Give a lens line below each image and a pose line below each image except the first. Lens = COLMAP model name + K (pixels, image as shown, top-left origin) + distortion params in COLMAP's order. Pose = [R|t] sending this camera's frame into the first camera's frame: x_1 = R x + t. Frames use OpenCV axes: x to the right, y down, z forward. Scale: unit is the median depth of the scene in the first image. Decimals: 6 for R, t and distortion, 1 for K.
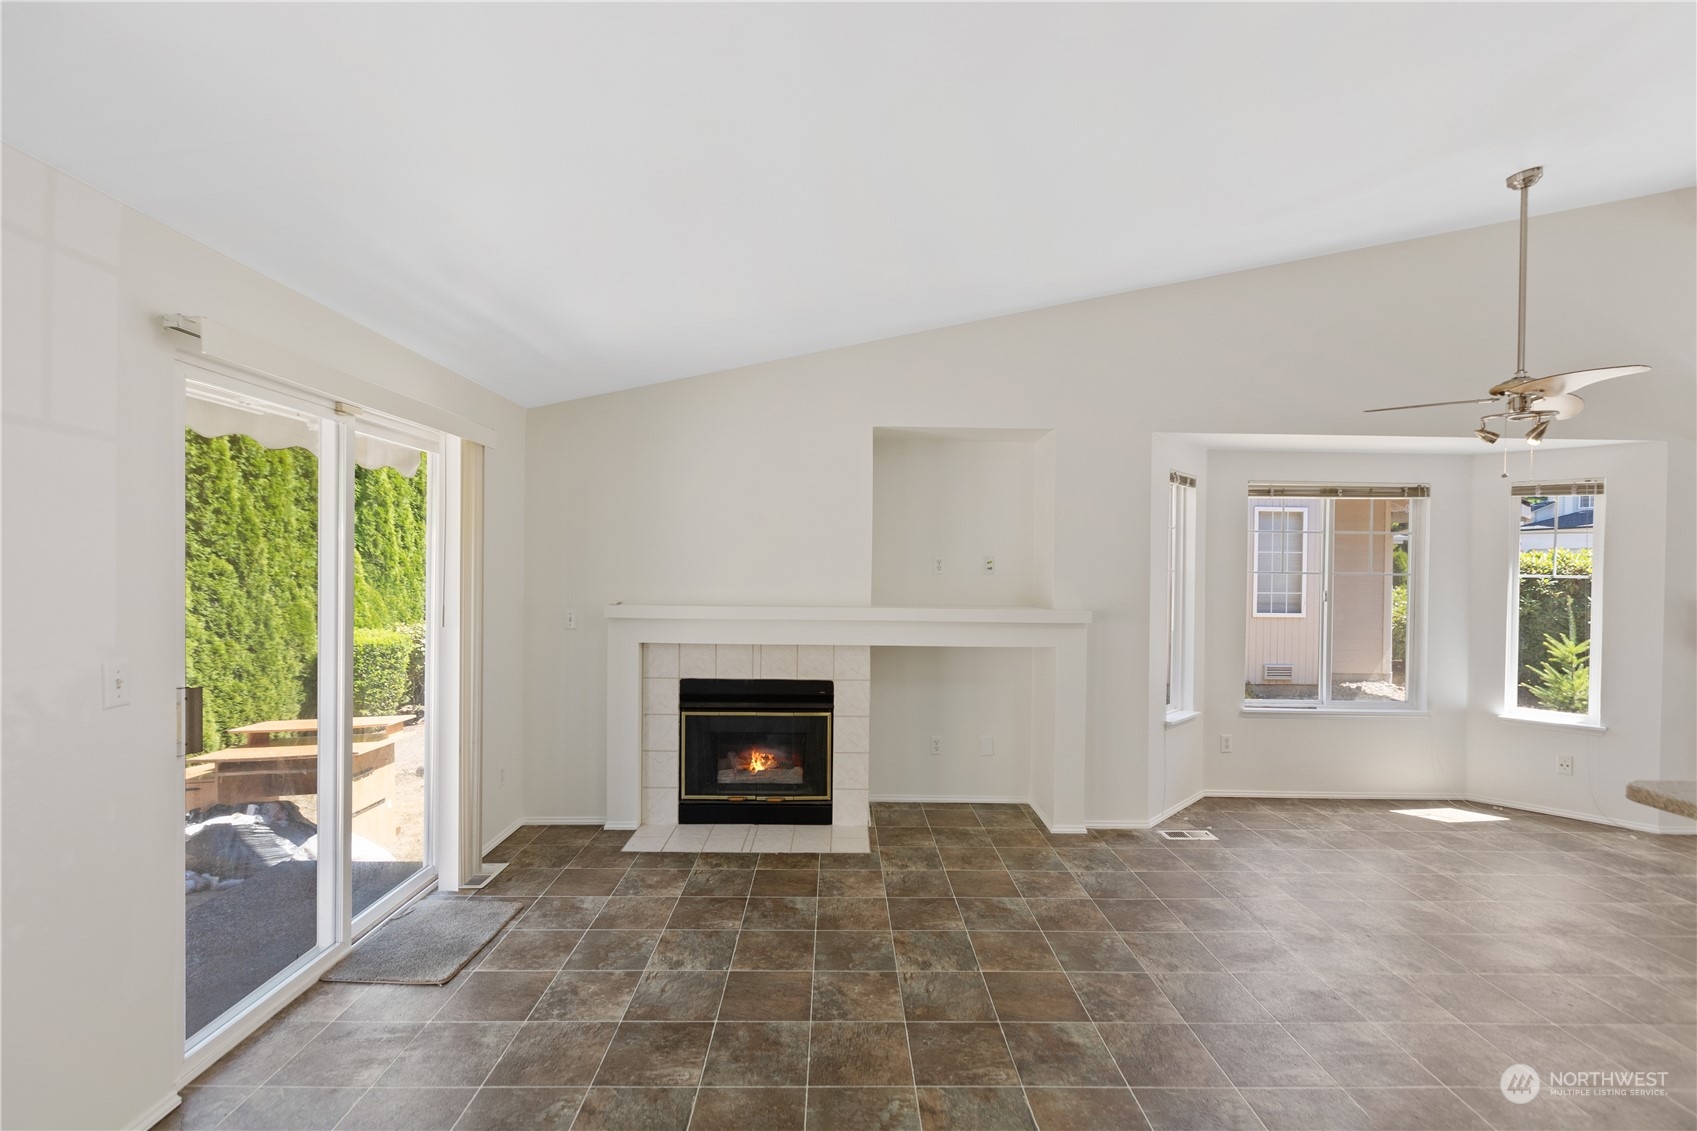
lens RADIAL K [[760.8, 0, 850.6], [0, 760.8, 574.9], [0, 0, 1]] dist [0.003532, 0.000216]
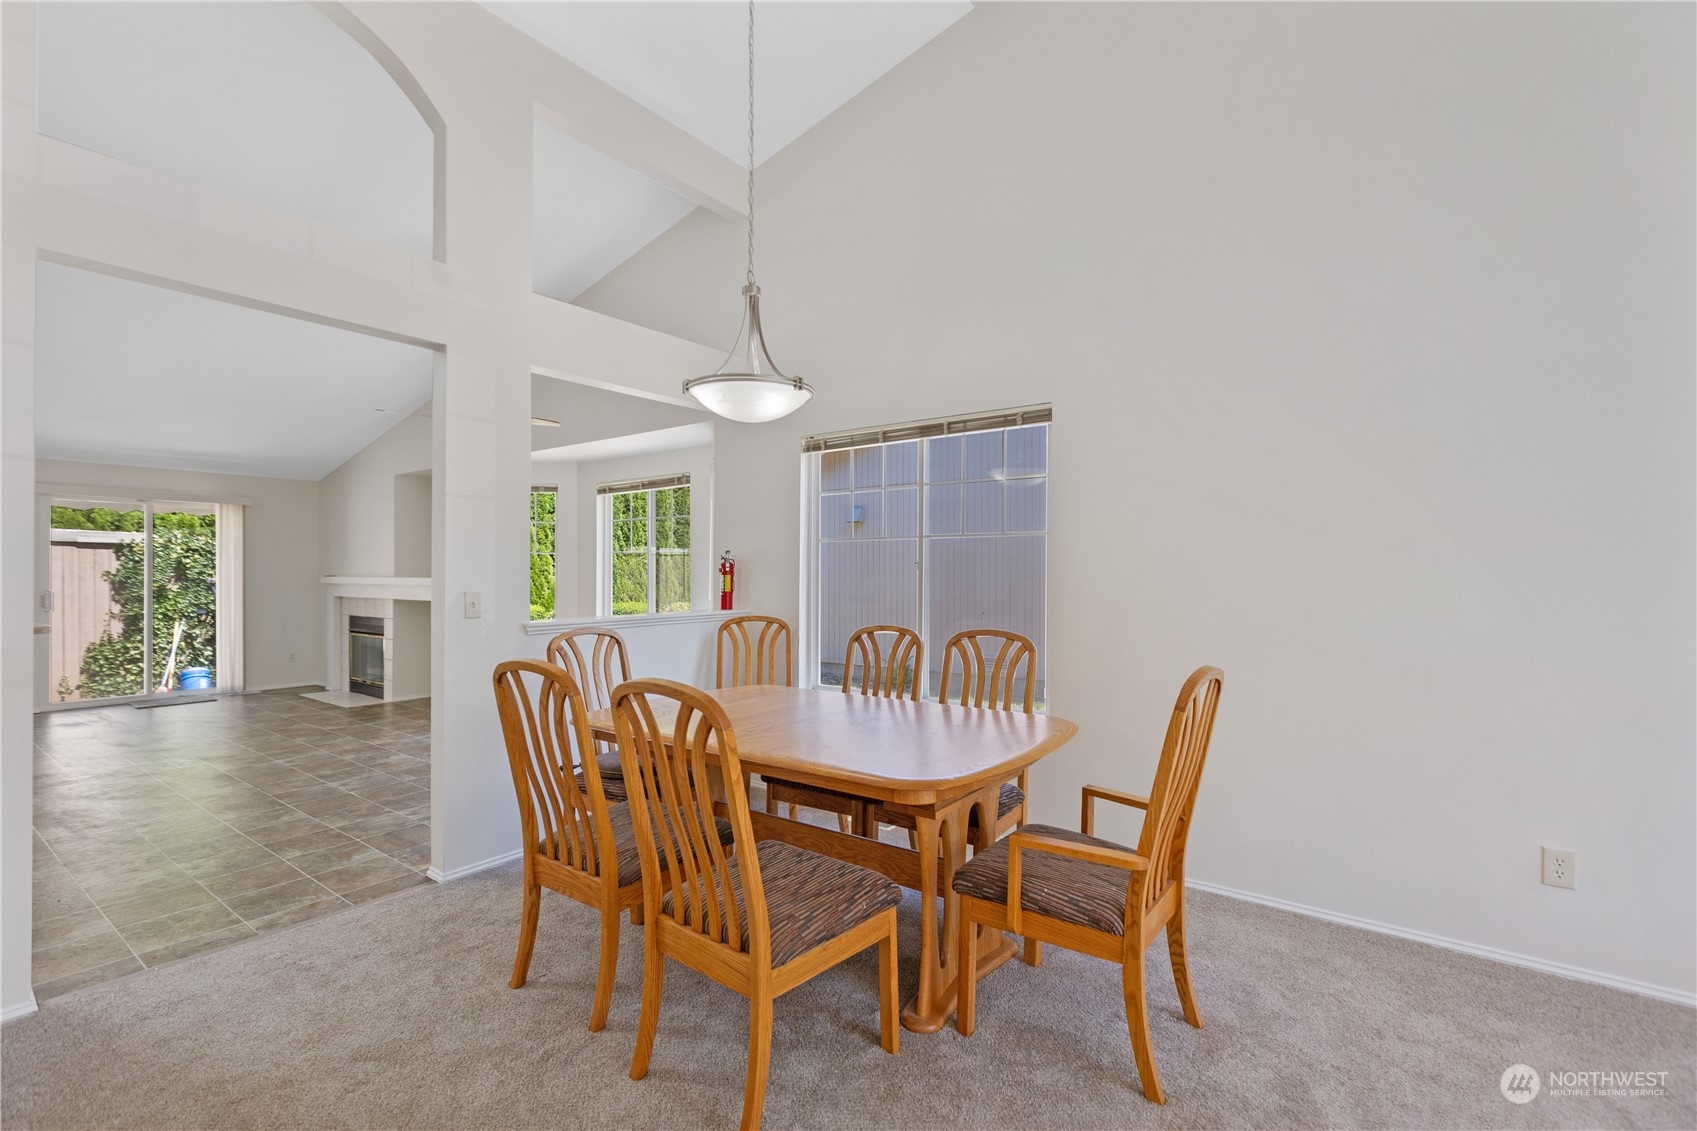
lens RADIAL K [[765.8, 0, 844.2], [0, 765.8, 578.7], [0, 0, 1]] dist [0.002042, -0.000114]
pose [[0.784690, -0.008326, -0.619833, 1.948121], [0.000381, 0.999916, -0.012948, 0.068626], [0.619889, 0.009924, 0.784627, 0.252937]]
